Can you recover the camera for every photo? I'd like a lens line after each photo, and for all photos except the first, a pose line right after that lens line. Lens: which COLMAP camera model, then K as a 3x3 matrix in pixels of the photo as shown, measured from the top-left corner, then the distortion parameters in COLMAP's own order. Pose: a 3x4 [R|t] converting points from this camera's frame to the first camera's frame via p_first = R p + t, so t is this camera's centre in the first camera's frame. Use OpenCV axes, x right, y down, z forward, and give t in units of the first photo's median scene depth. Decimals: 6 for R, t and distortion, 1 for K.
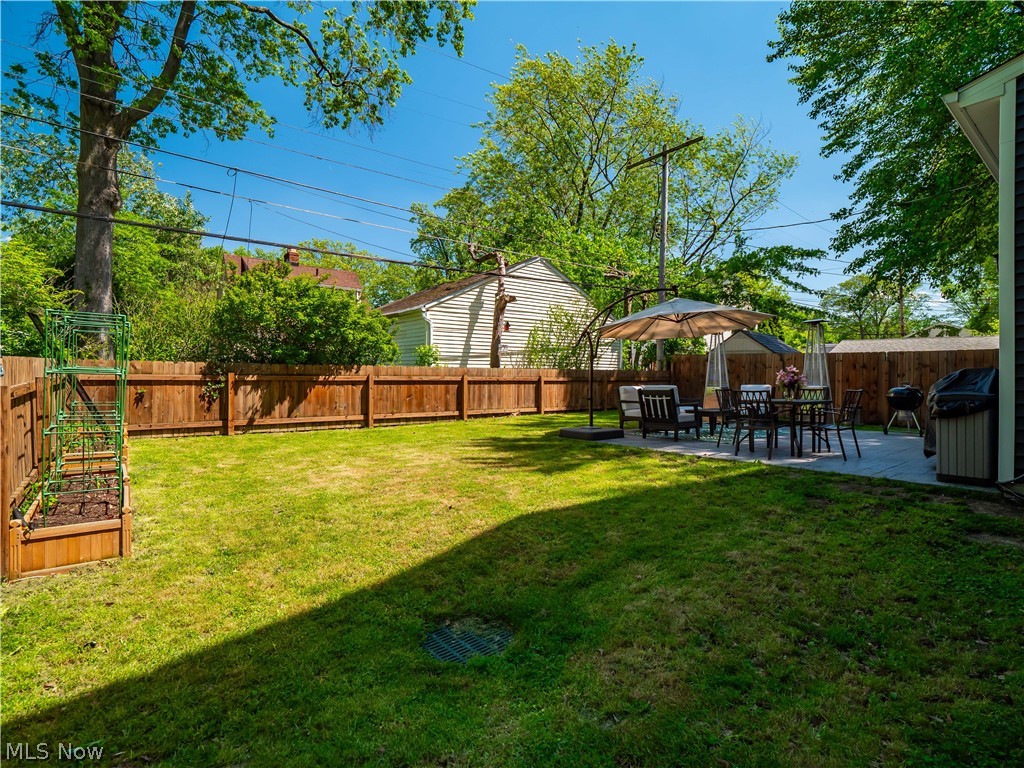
lens RADIAL K [[510.1, 0, 512.0], [0, 510.1, 384.0], [0, 0, 1]] dist [-0.000380, -0.000262]
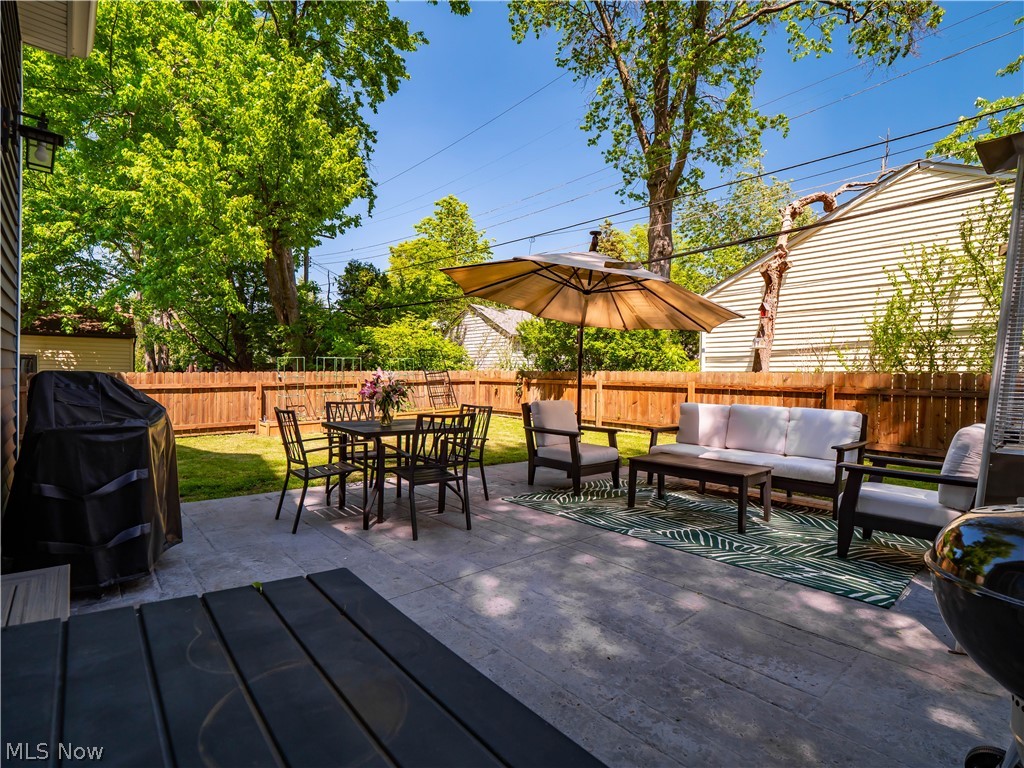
lens RADIAL K [[510.1, 0, 512.0], [0, 510.1, 384.0], [0, 0, 1]] dist [-0.000380, -0.000262]
pose [[0.038223, 0.015285, -0.999152, 0.771327], [-0.025608, 0.999570, 0.014312, -0.019556], [0.998941, 0.025039, 0.038598, 0.759027]]
